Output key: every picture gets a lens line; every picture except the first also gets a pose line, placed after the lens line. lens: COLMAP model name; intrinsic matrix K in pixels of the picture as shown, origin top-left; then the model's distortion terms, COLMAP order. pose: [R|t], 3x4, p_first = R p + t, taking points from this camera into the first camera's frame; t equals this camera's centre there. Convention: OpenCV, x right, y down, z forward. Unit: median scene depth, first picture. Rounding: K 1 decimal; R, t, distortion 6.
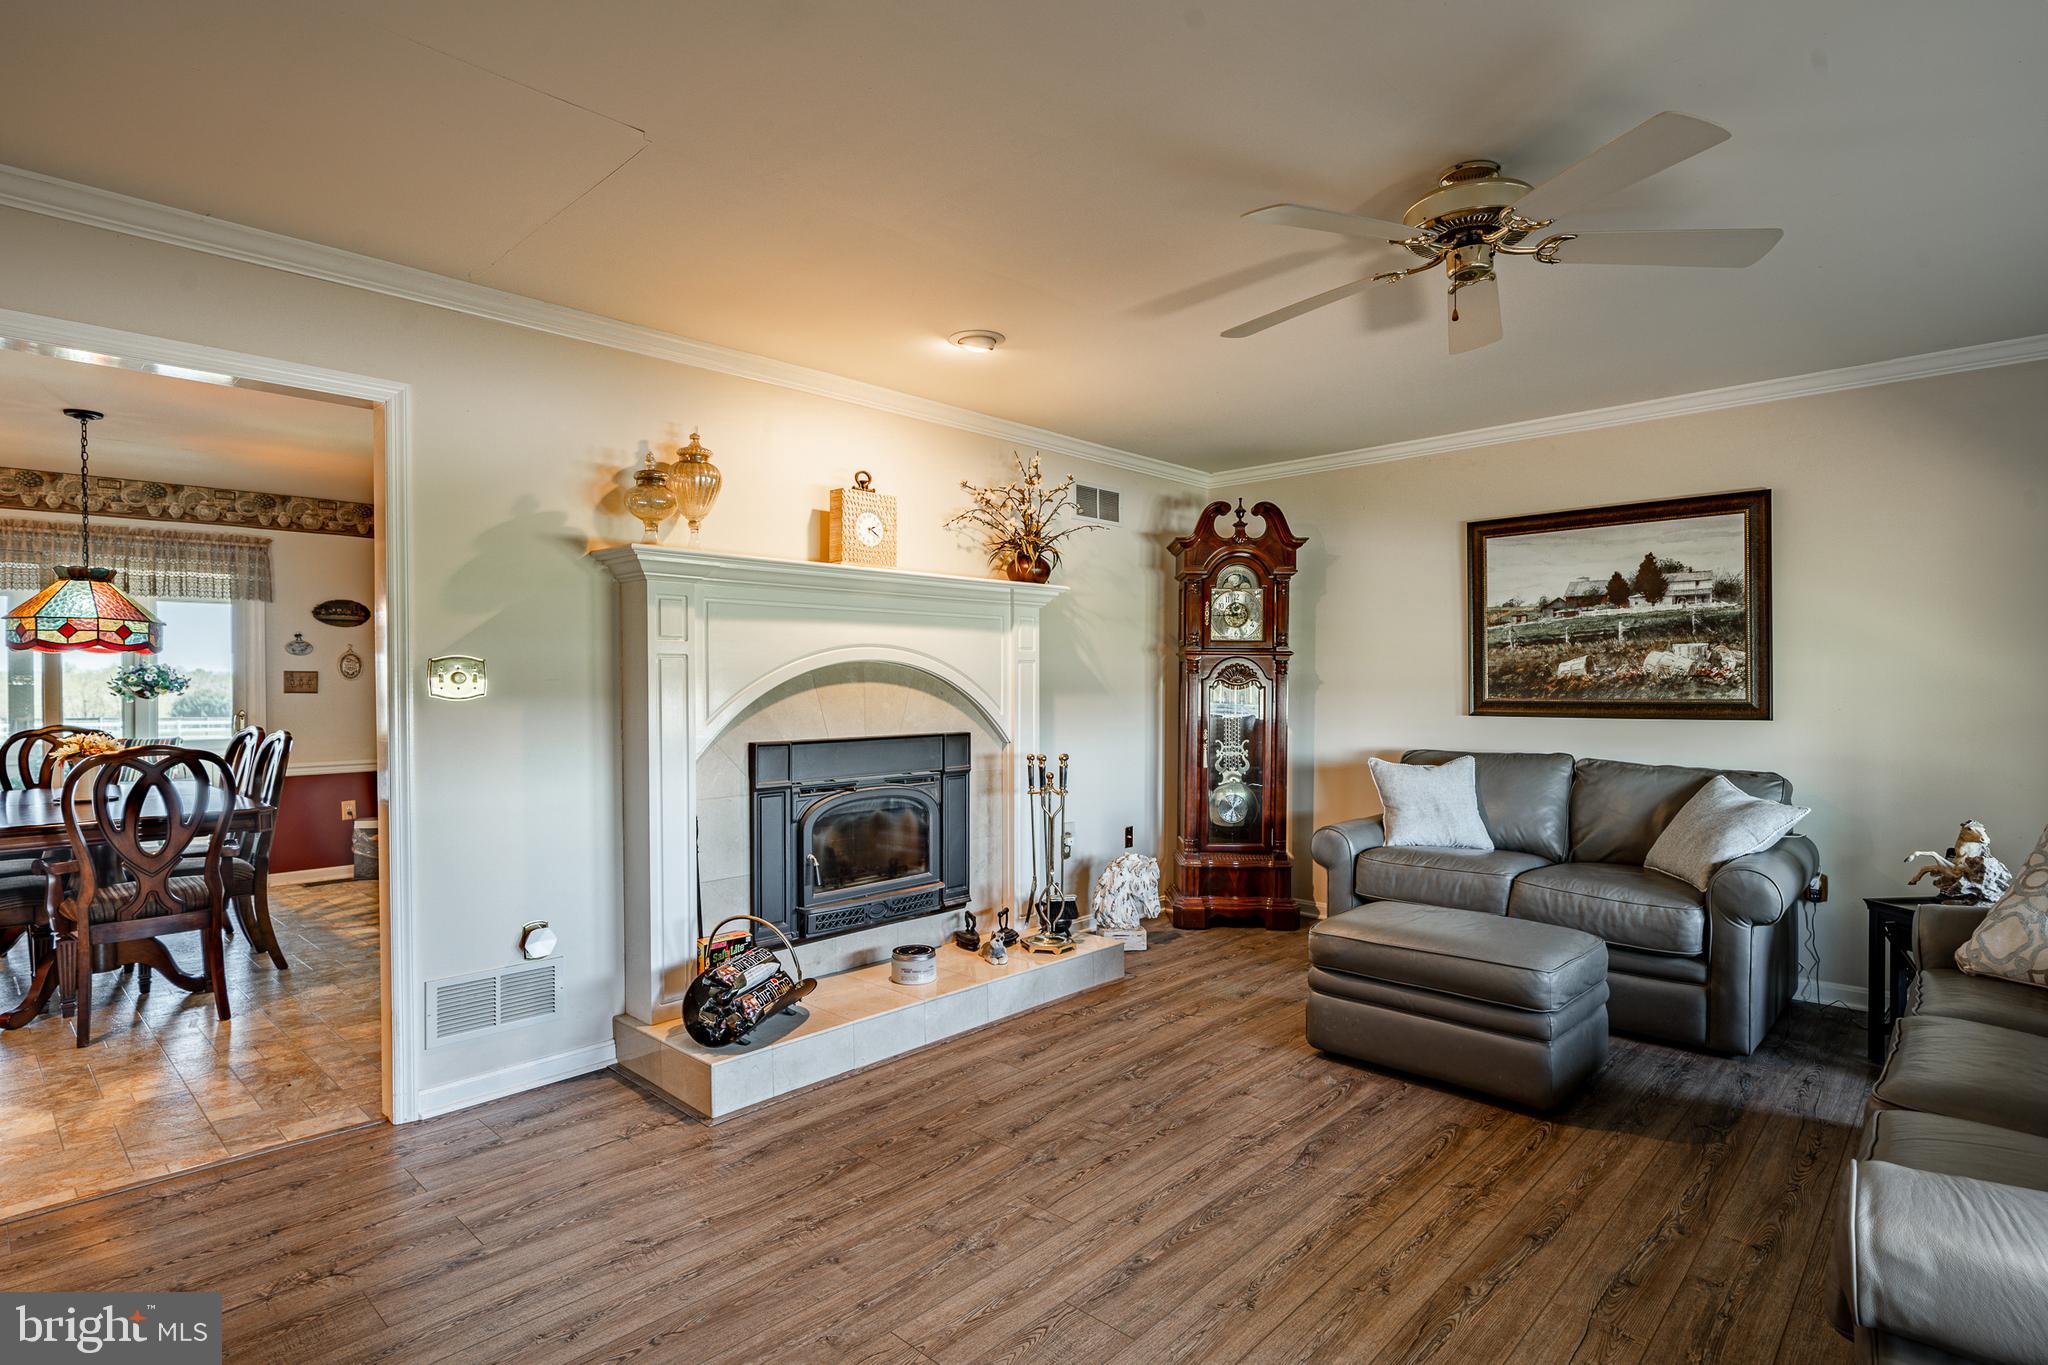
lens RADIAL K [[1023.0, 0, 1017.7], [0, 1023.0, 697.9], [0, 0, 1]] dist [-0.003034, -0.001139]
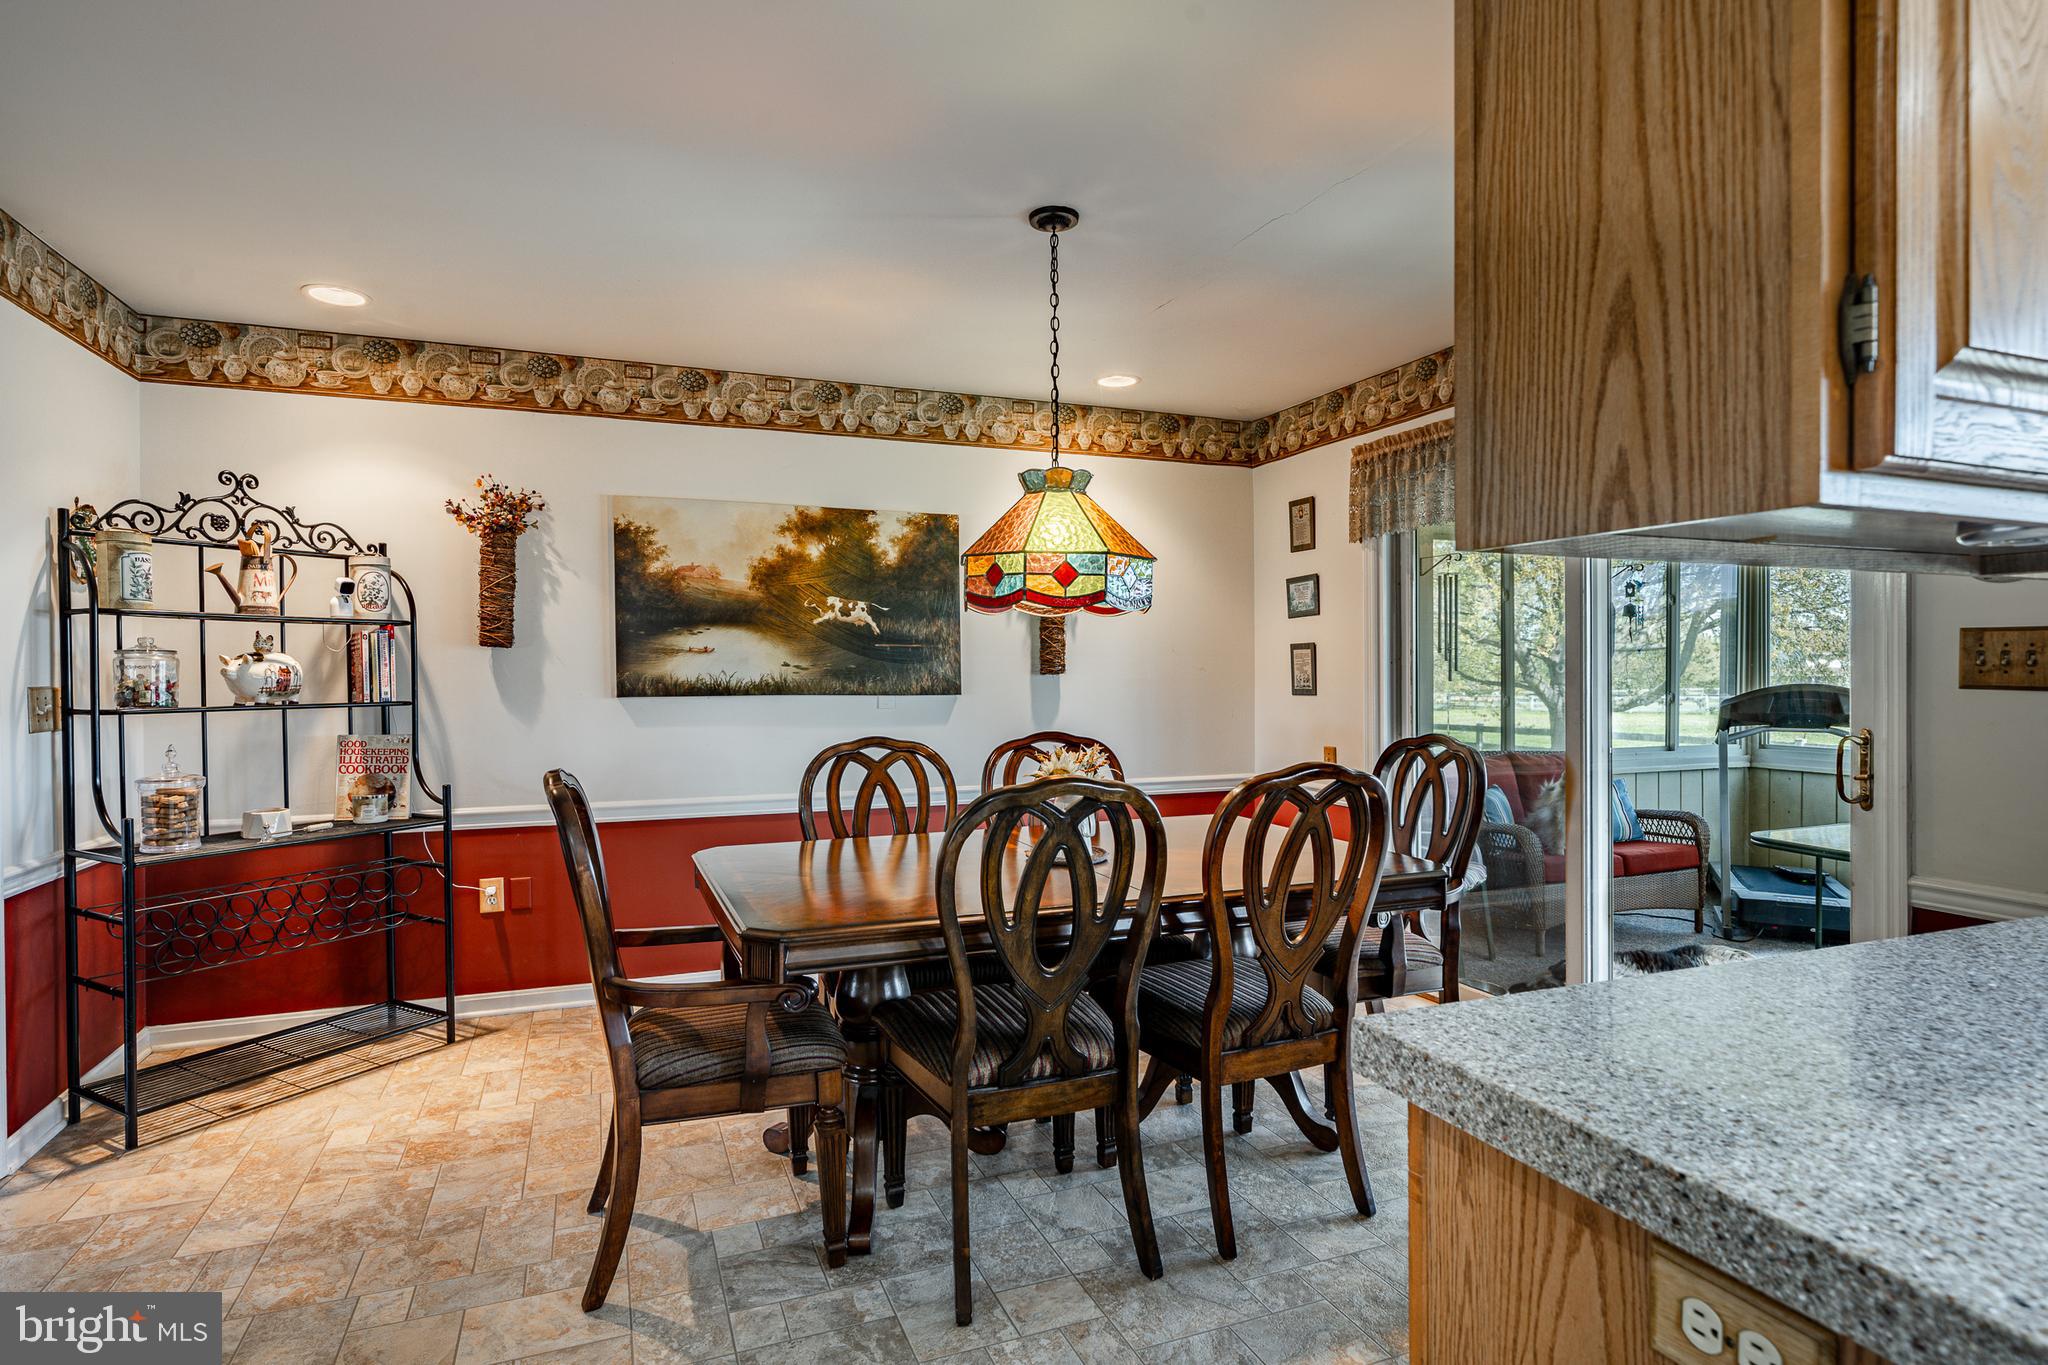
lens RADIAL K [[1058.3, 0, 1001.6], [0, 1058.3, 670.9], [0, 0, 1]] dist [-0.001724, 0.000652]
pose [[-0.432712, 0.006371, -0.901510, -0.337302], [-0.009716, 0.999884, 0.011730, -0.016921], [0.901480, 0.013835, -0.432600, 1.252132]]
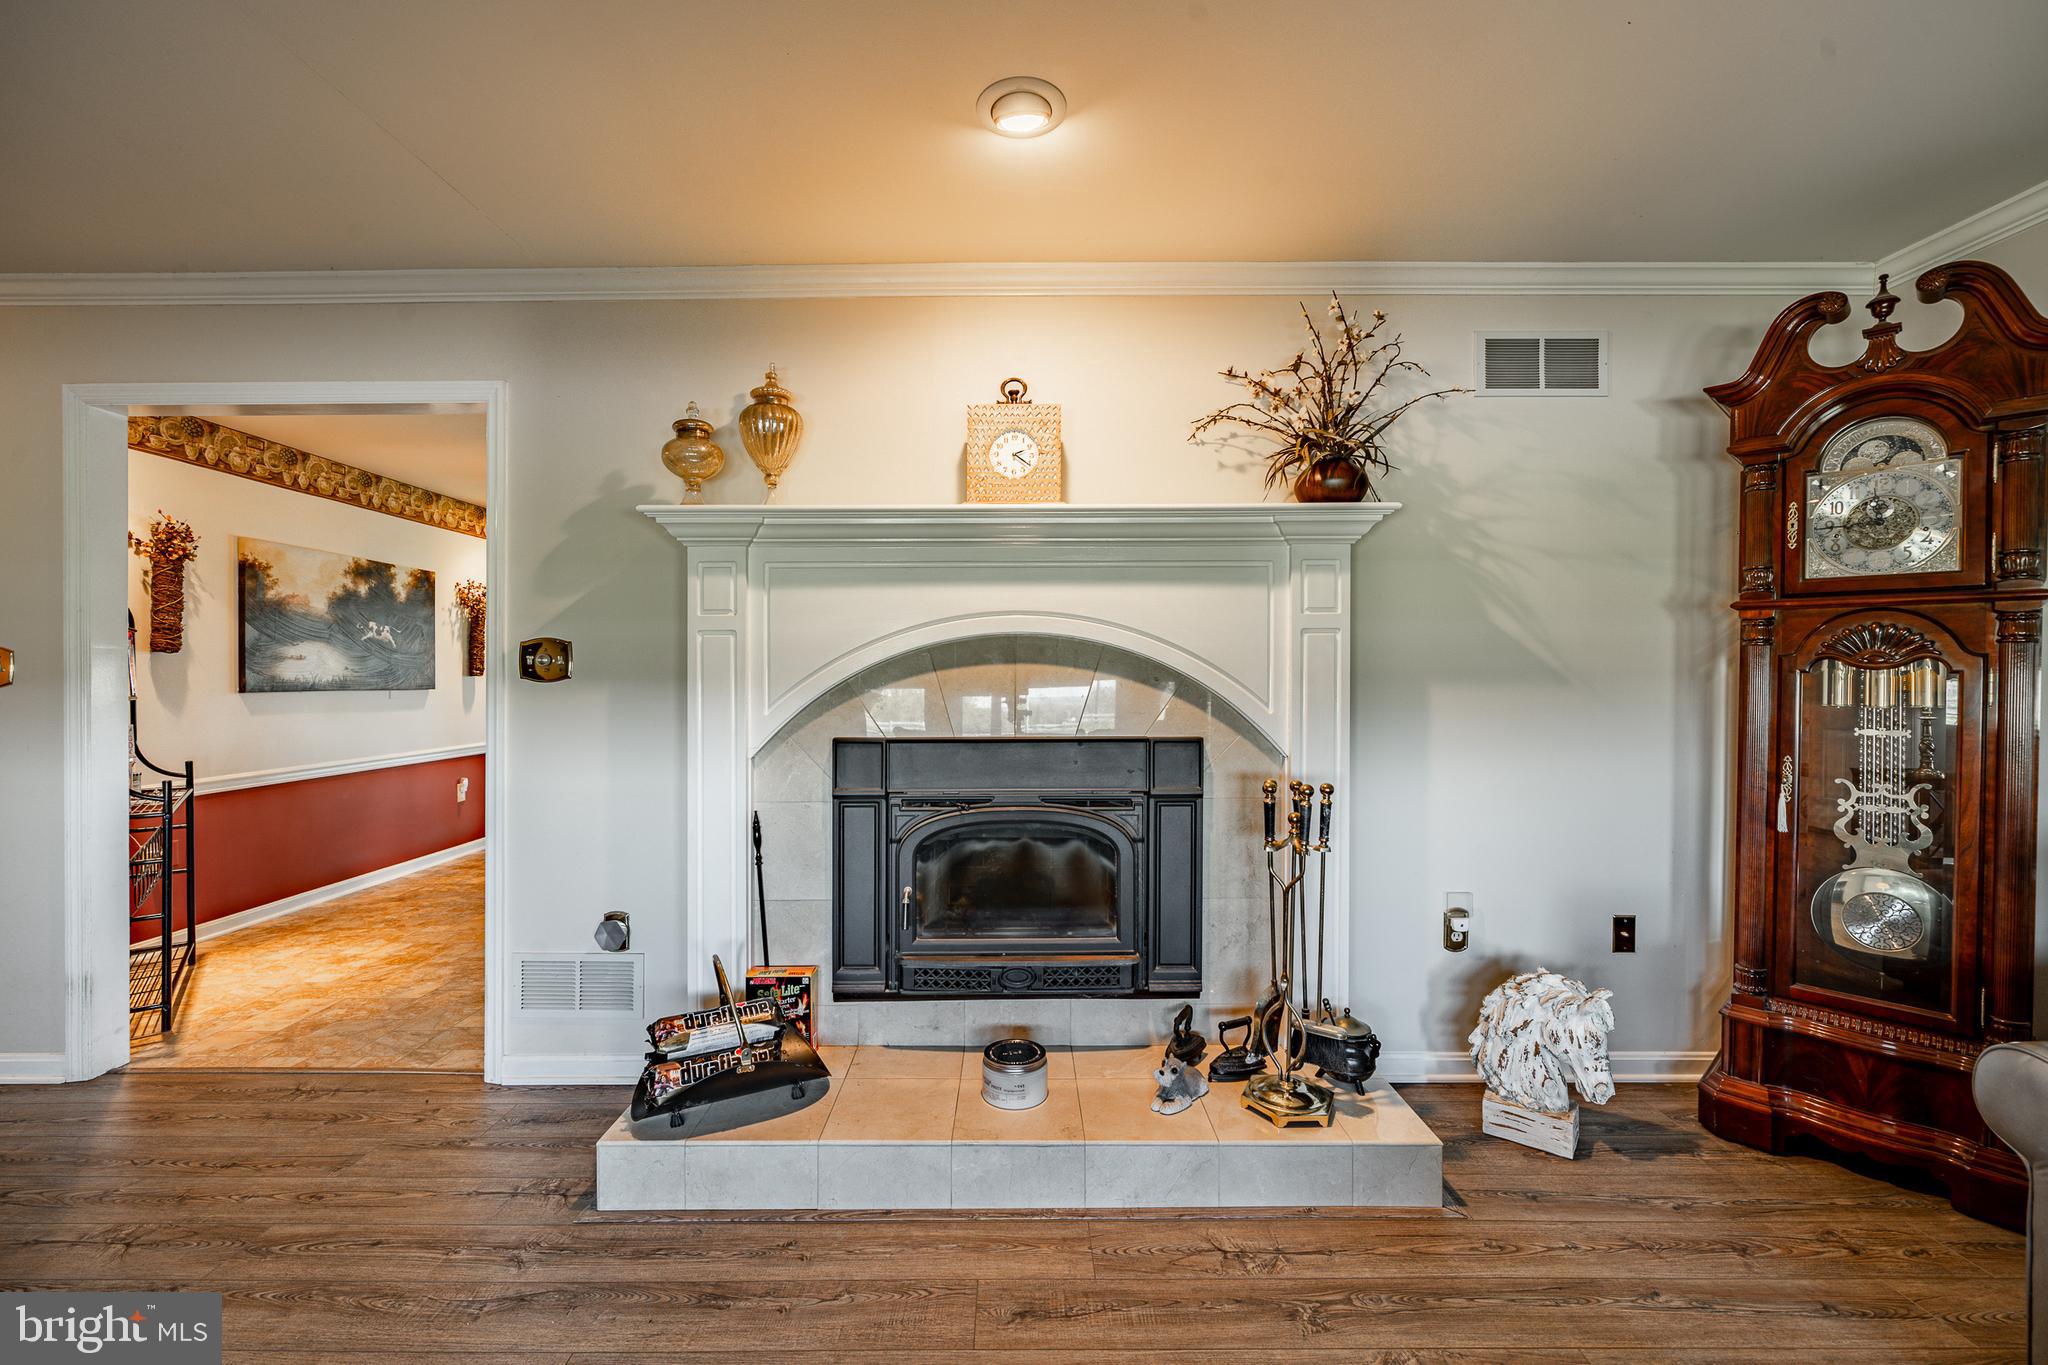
lens RADIAL K [[858.2, 0, 1022.8], [0, 858.2, 676.4], [0, 0, 1]] dist [-0.003142, -0.000174]
pose [[0.688723, 0.003064, -0.725018, 0.279309], [-0.010985, 0.999920, -0.006210, -0.001906], [0.724941, 0.012241, 0.688702, 0.528175]]
